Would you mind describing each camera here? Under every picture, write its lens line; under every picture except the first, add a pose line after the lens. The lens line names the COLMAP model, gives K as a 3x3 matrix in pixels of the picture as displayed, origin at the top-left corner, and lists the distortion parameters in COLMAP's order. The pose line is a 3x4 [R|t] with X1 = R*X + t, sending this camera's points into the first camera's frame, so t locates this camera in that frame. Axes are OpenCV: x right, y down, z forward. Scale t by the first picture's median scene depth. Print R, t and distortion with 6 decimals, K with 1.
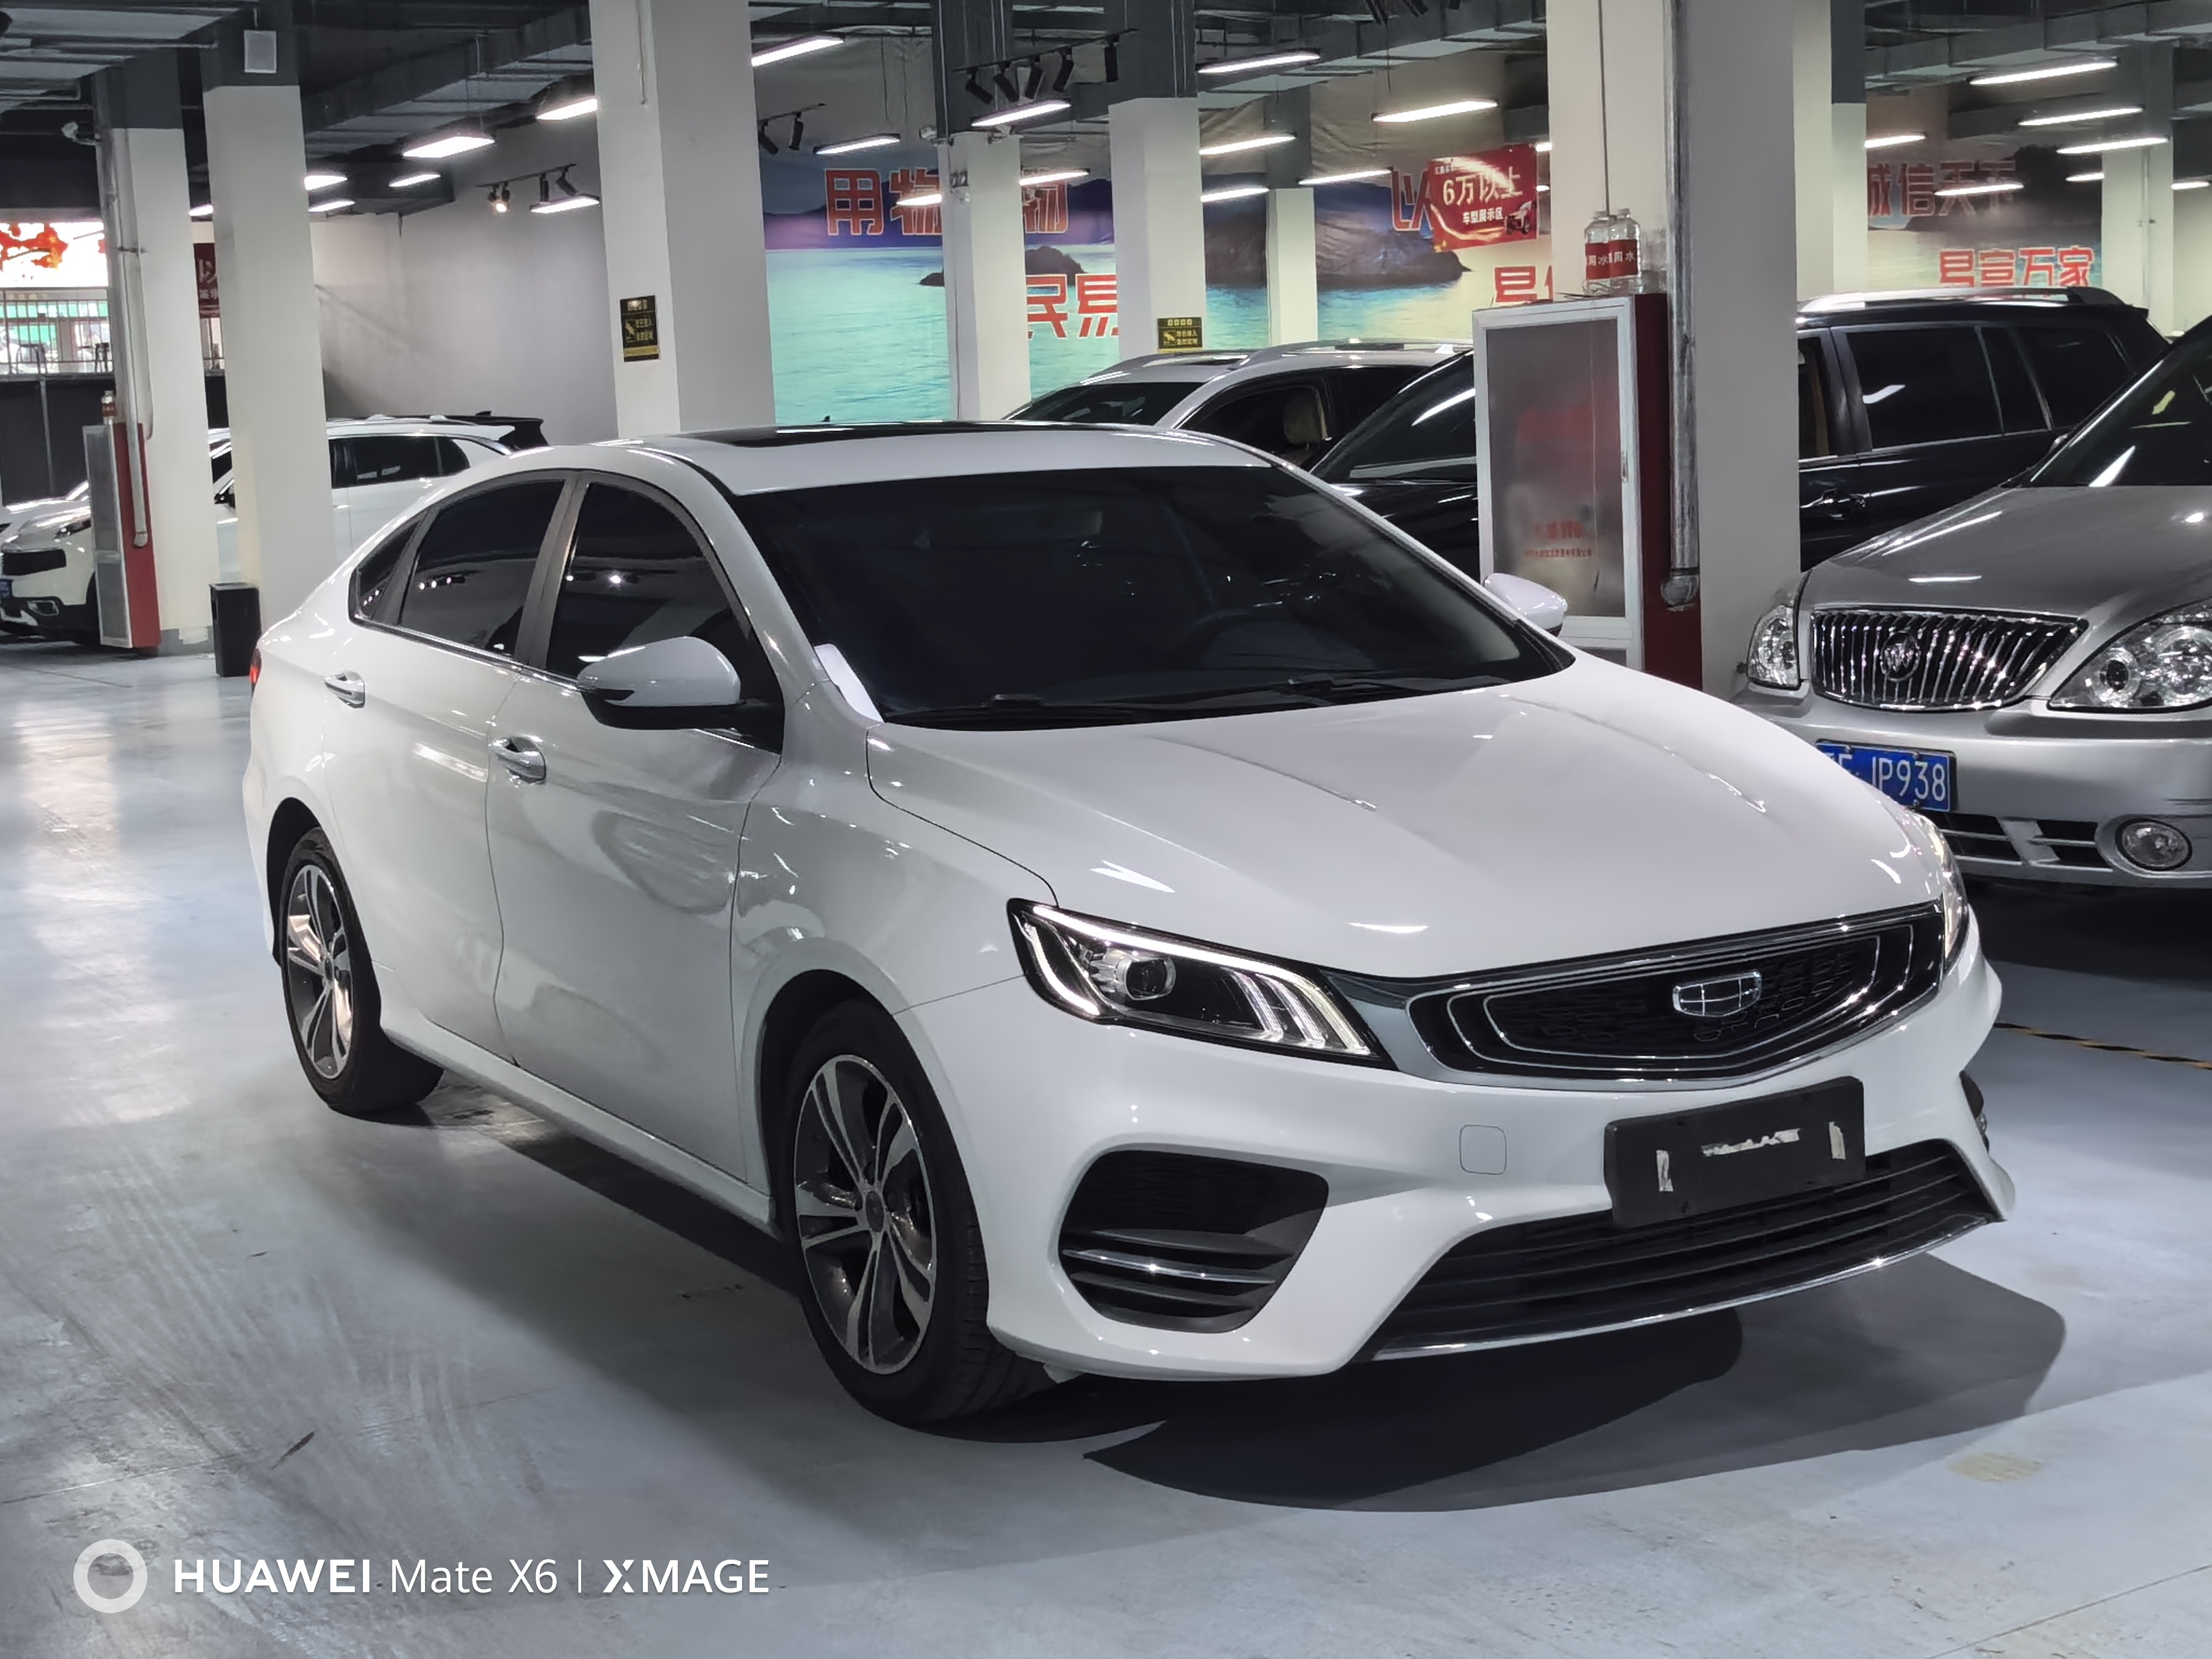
lens RADIAL K [[3195.4, 0, 1065.5], [0, 3195.4, 765.2], [0, 0, 1]] dist [0.233452, -1.019859]
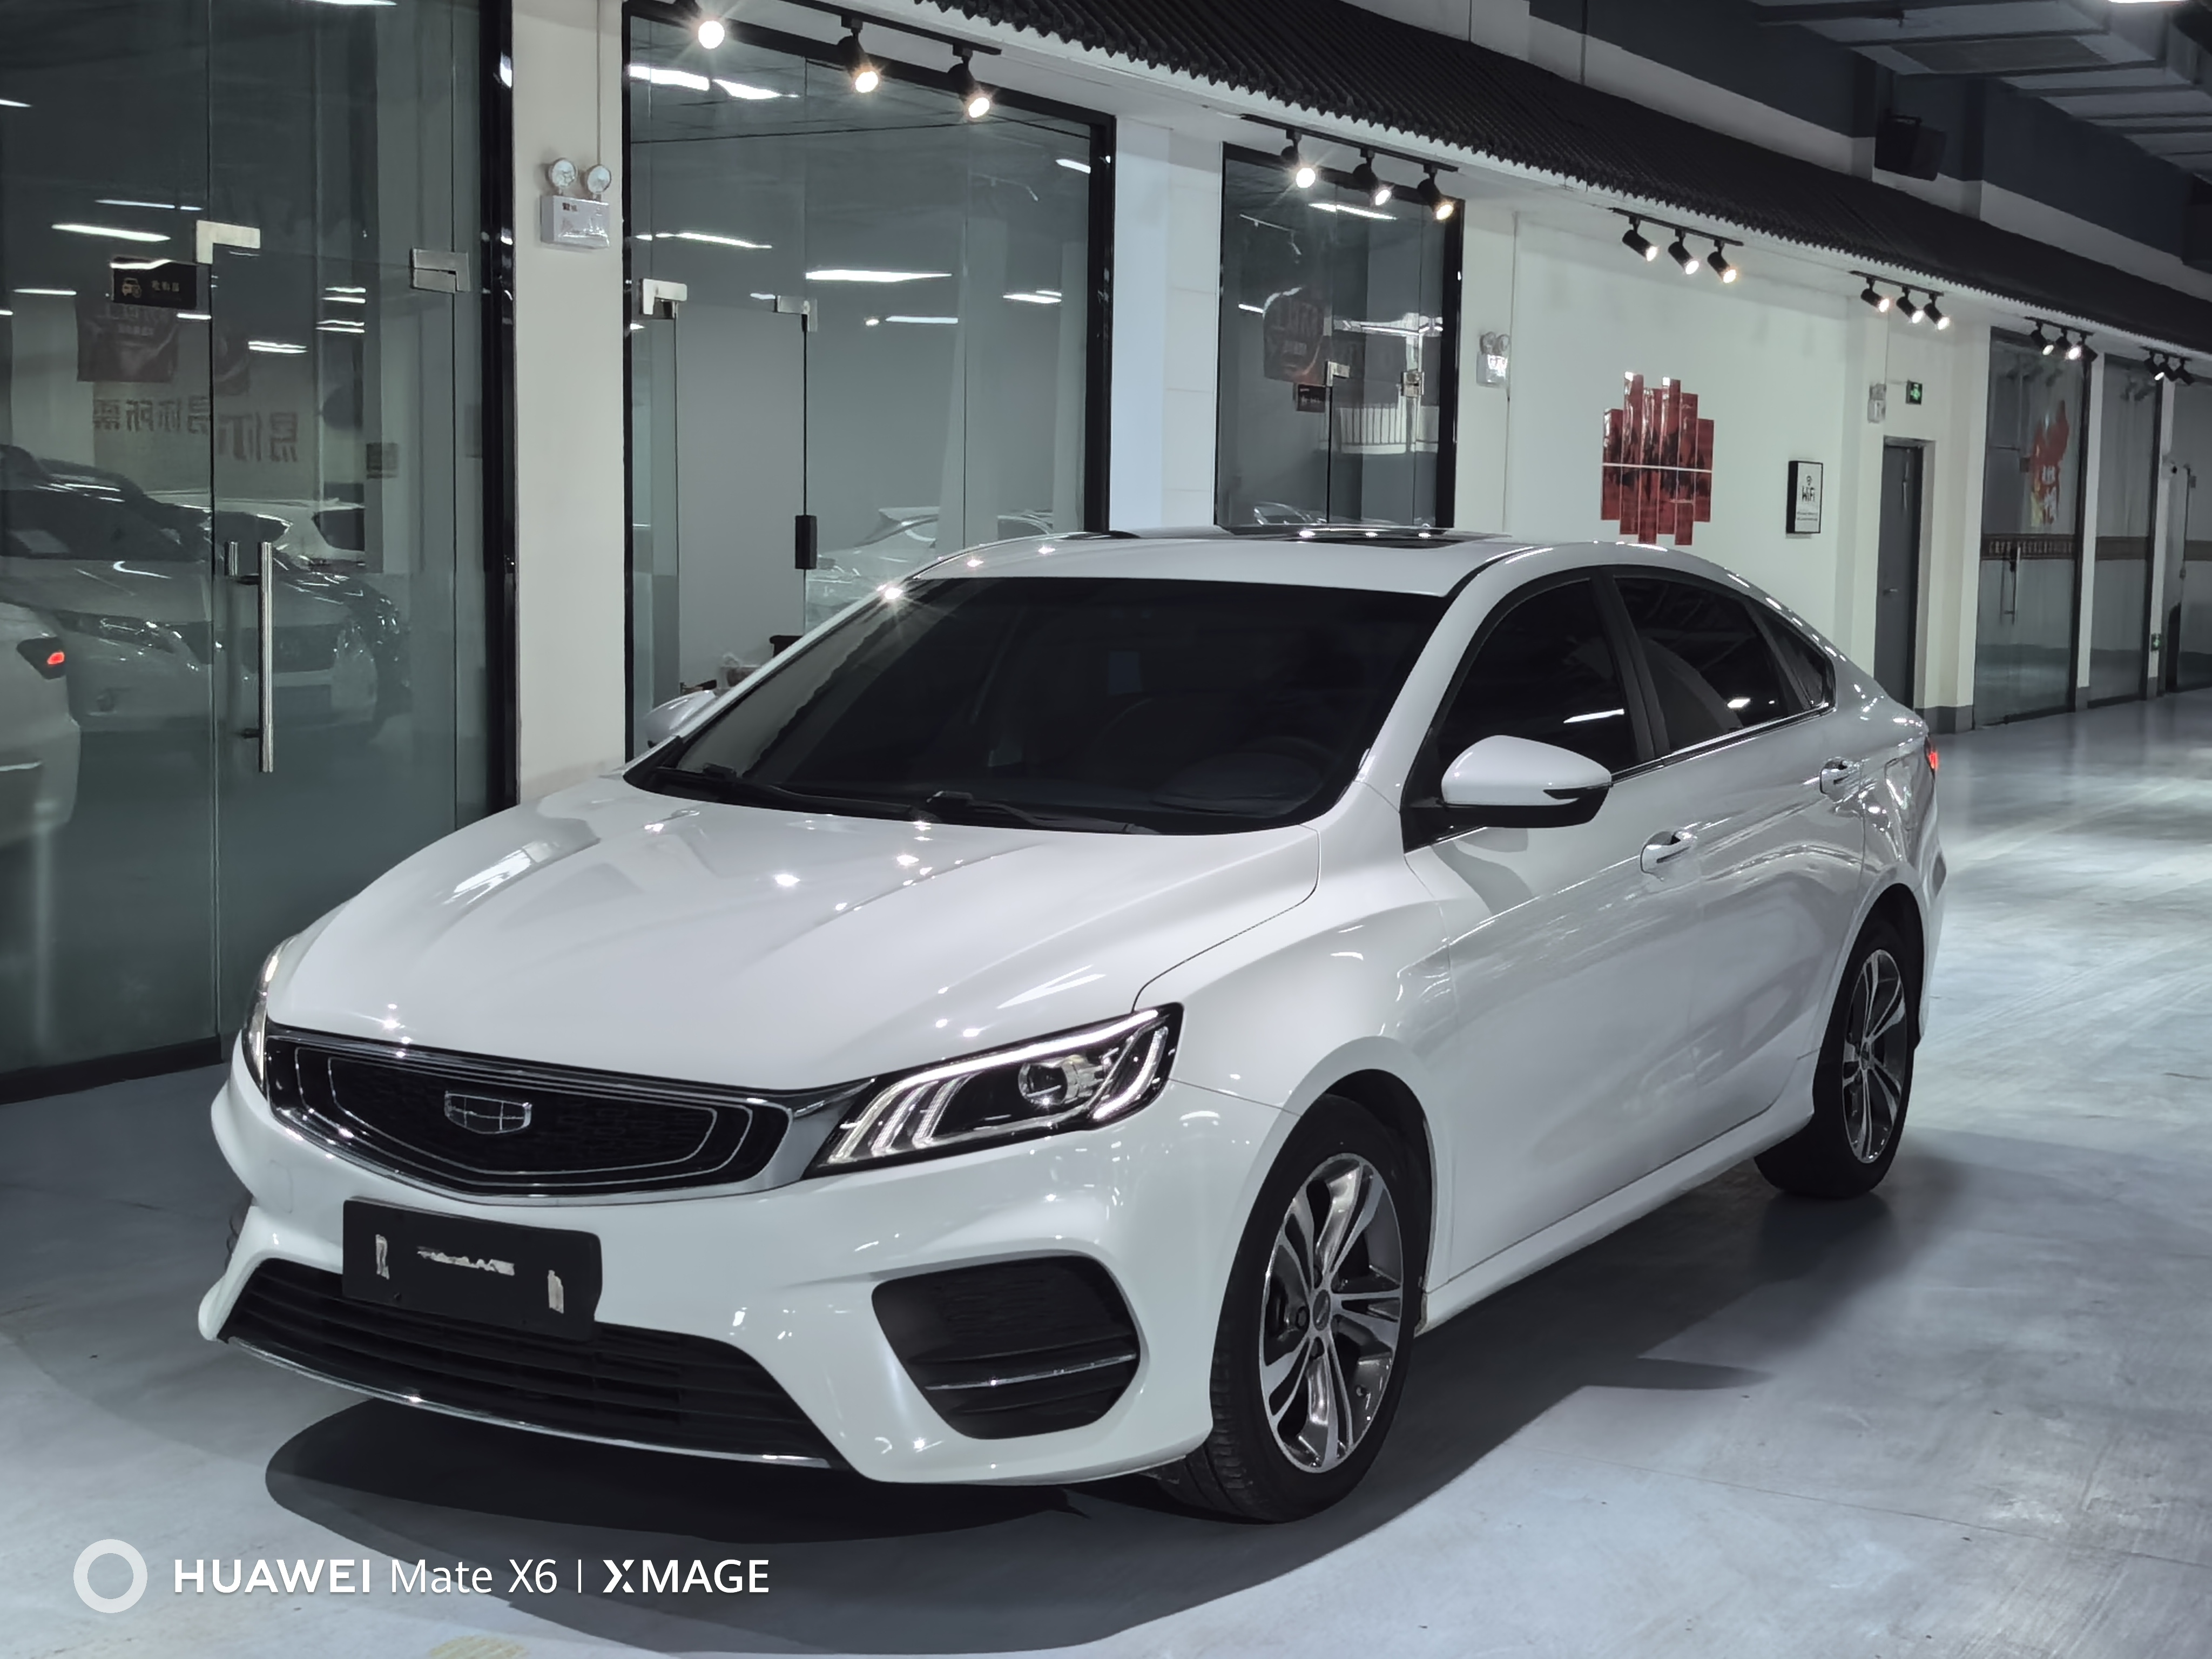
lens RADIAL K [[3195.4, 0, 1065.5], [0, 3195.4, 765.2], [0, 0, 1]] dist [0.233452, -1.019859]
pose [[0.468883, 0.121995, -0.874795, 1.200678], [-0.134106, 0.988766, 0.066009, -0.133285], [0.873020, 0.086365, 0.479976, 0.676796]]
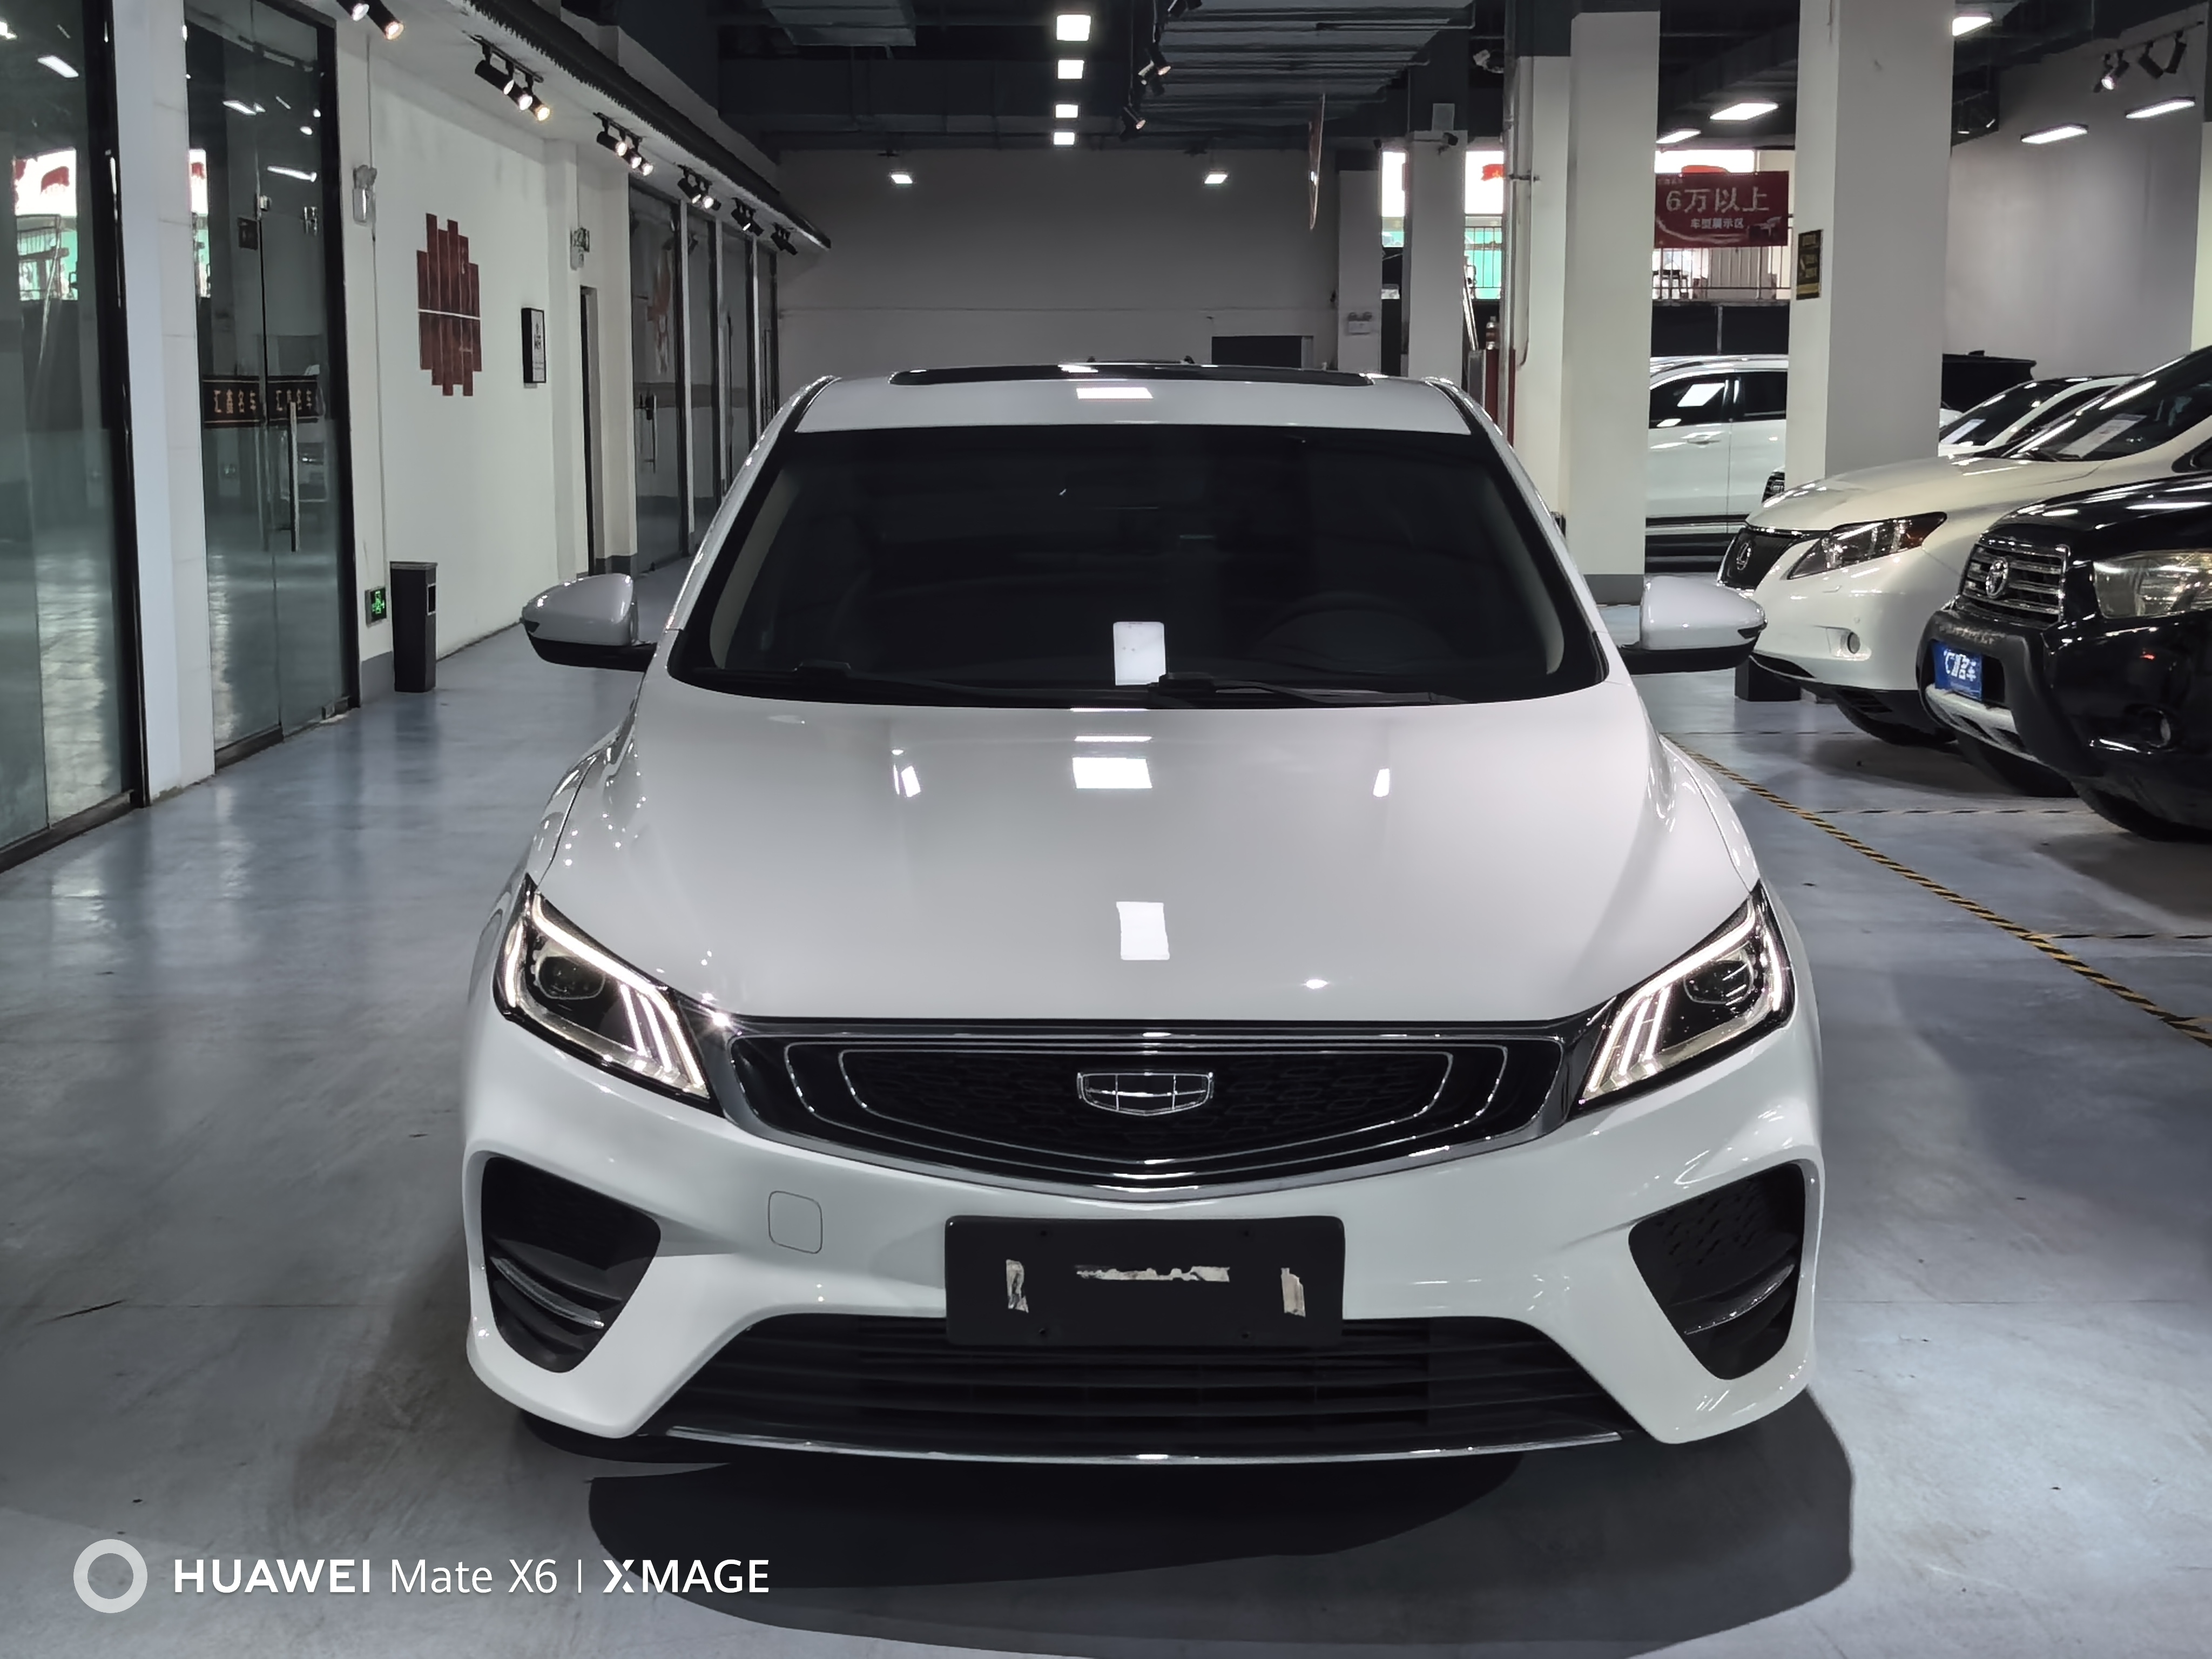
lens RADIAL K [[3195.4, 0, 1065.5], [0, 3195.4, 765.2], [0, 0, 1]] dist [0.233452, -1.019859]
pose [[0.859025, 0.105046, -0.501041, 0.608941], [-0.094050, 0.994446, 0.047244, -0.051723], [0.503221, 0.006539, 0.864133, 0.276095]]
